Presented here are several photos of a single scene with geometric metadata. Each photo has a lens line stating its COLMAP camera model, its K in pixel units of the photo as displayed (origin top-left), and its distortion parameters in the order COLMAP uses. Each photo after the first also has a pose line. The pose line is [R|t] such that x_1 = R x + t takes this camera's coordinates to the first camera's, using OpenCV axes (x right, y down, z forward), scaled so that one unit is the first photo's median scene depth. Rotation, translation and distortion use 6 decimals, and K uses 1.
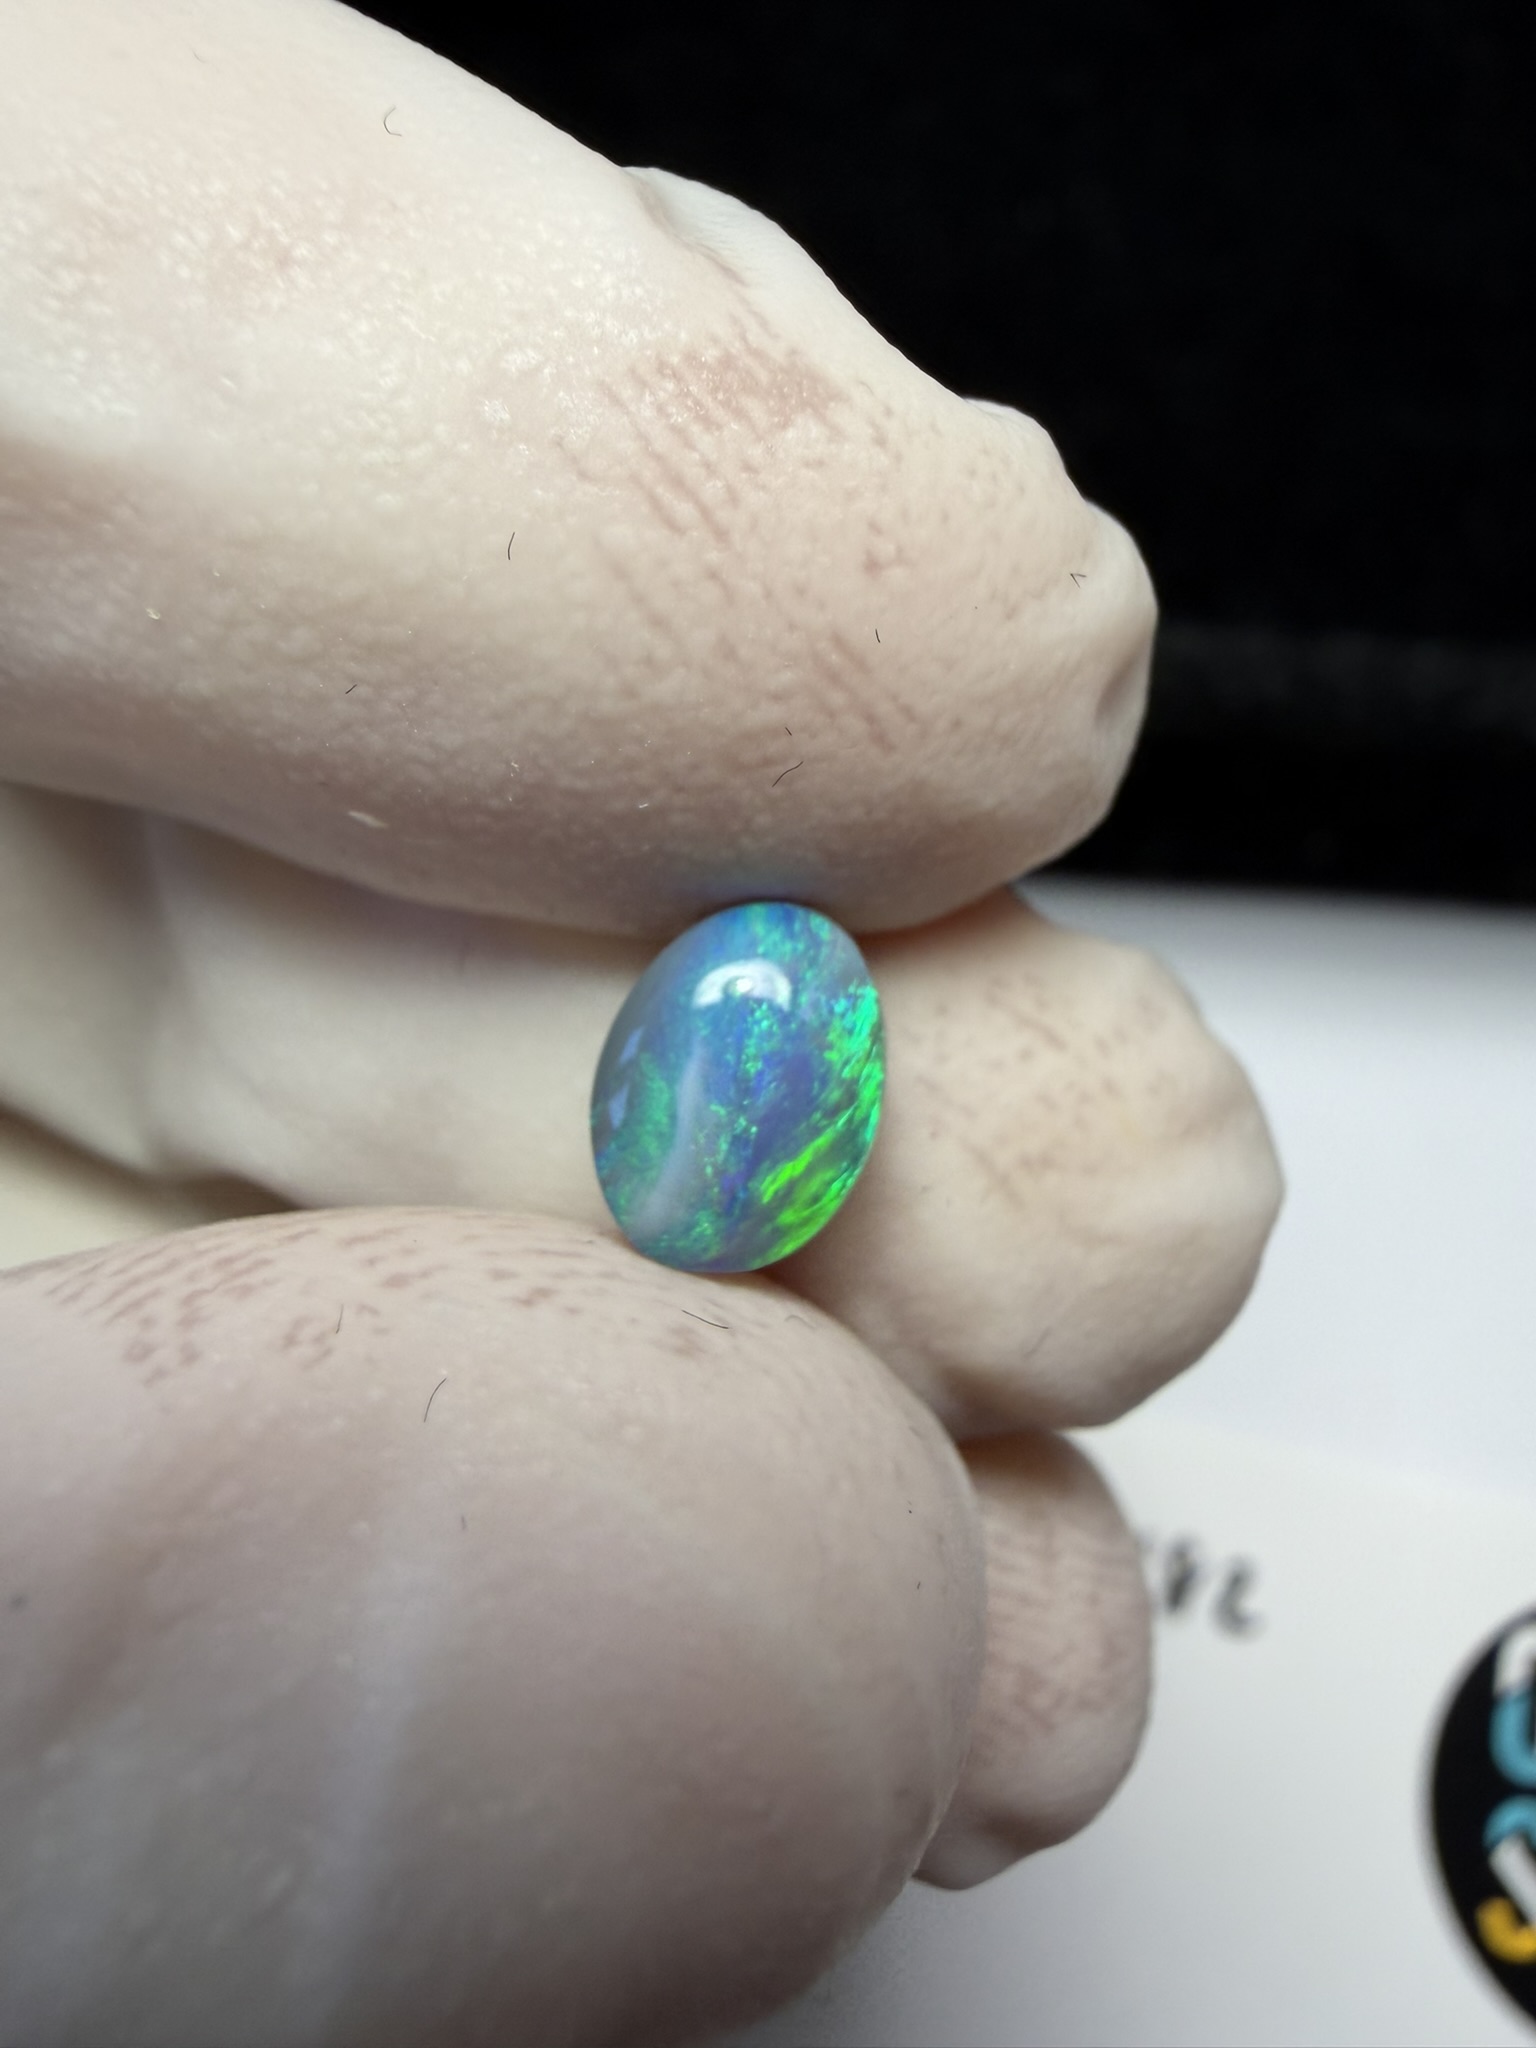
lens RADIAL K [[1572.2, 0, 773.5], [0, 1572.2, 1020.3], [0, 0, 1]] dist [-0.086468, -0.004743]
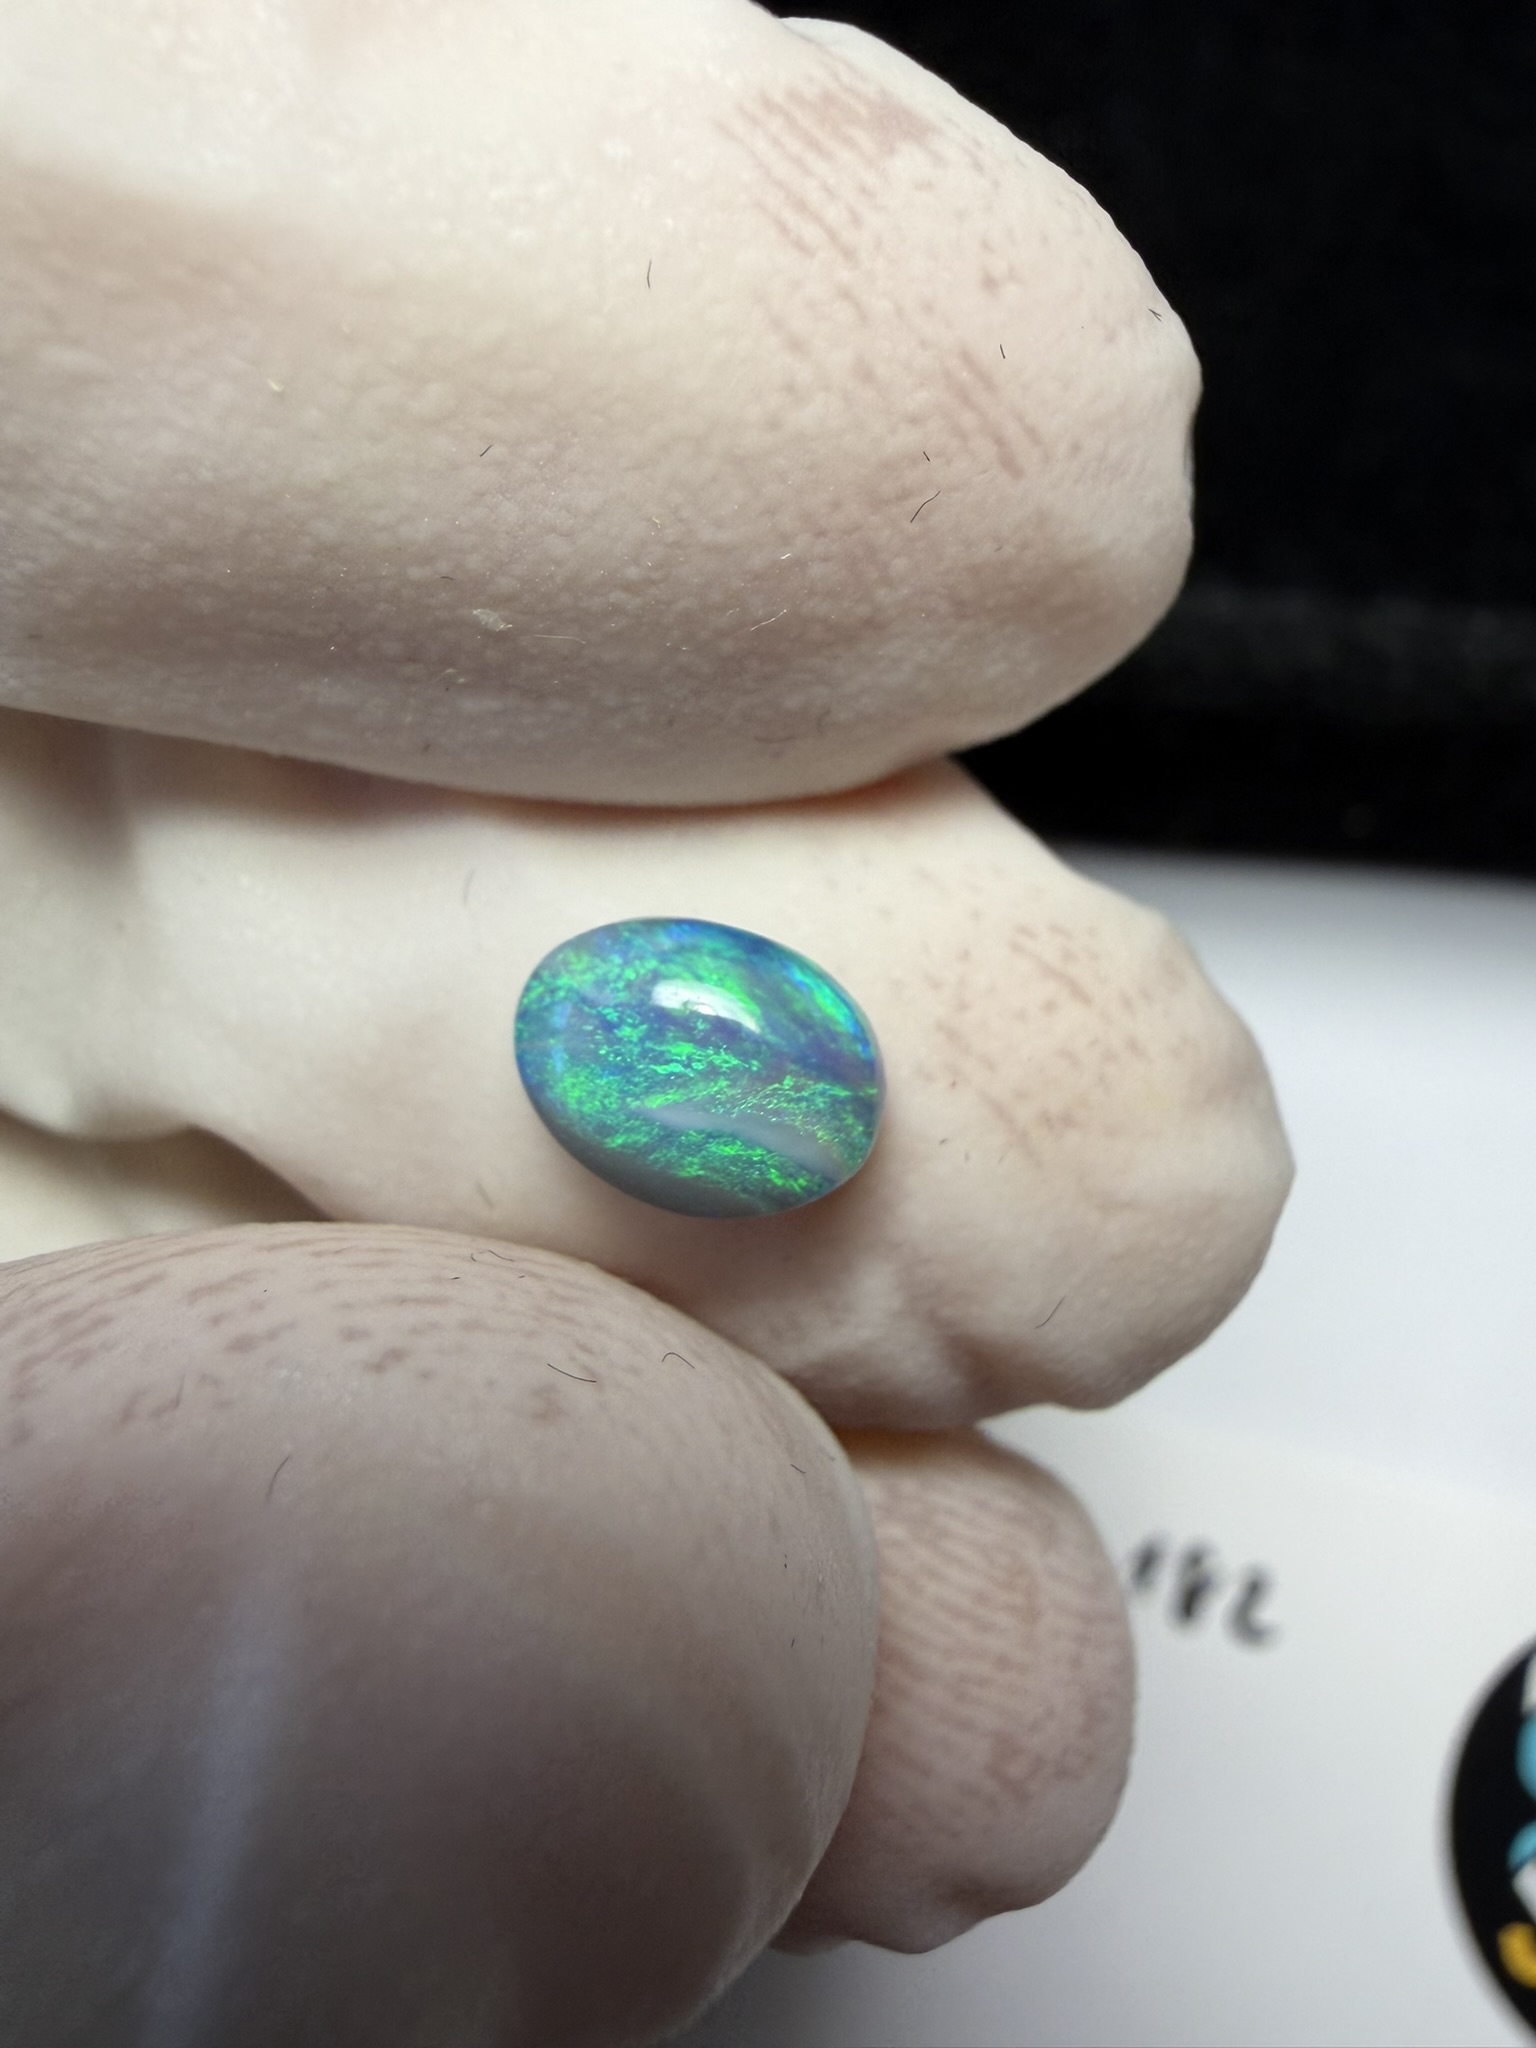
lens RADIAL K [[1522.3, 0, 767.7], [0, 1522.3, 1035.9], [0, 0, 1]] dist [-0.082300, 0.004514]
pose [[0.983328, -0.143364, 0.111857, -0.258231], [0.152934, 0.984809, -0.082230, 0.251574], [-0.098369, 0.097966, 0.990316, 0.096062]]
